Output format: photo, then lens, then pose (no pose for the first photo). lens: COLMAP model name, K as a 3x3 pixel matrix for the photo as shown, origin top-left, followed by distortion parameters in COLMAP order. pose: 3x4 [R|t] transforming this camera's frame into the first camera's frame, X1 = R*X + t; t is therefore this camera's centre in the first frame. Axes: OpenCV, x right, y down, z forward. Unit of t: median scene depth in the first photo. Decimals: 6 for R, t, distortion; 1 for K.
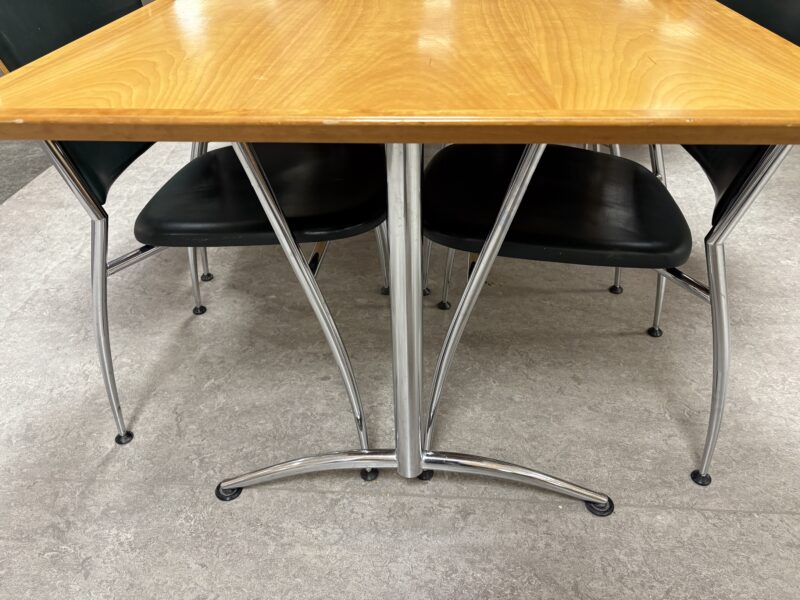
lens RADIAL K [[594.6, 0, 406.0], [0, 594.6, 304.3], [0, 0, 1]] dist [0.022659, -0.035701]
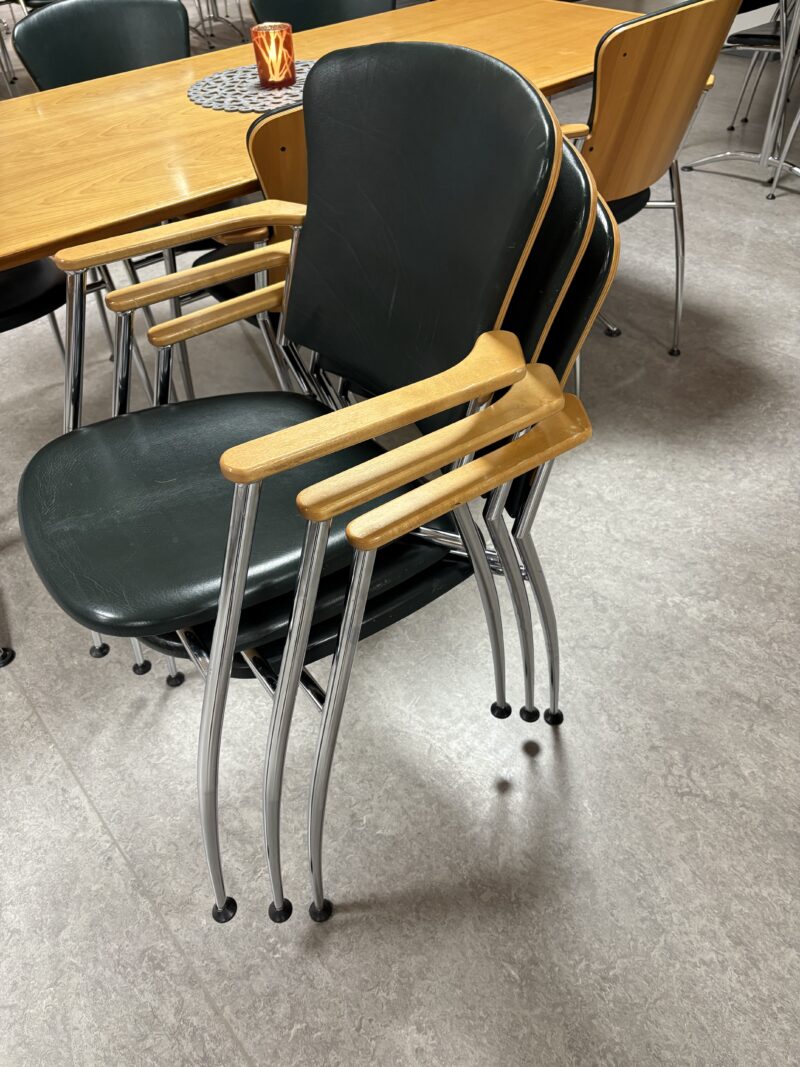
lens RADIAL K [[793.0, 0, 400.4], [0, 793.0, 531.8], [0, 0, 1]] dist [0.022659, -0.035701]
pose [[0.710278, 0.467578, -0.526189, 1.202365], [-0.402619, 0.883021, 0.241187, -0.413094], [0.577410, 0.040544, 0.815447, 0.175029]]
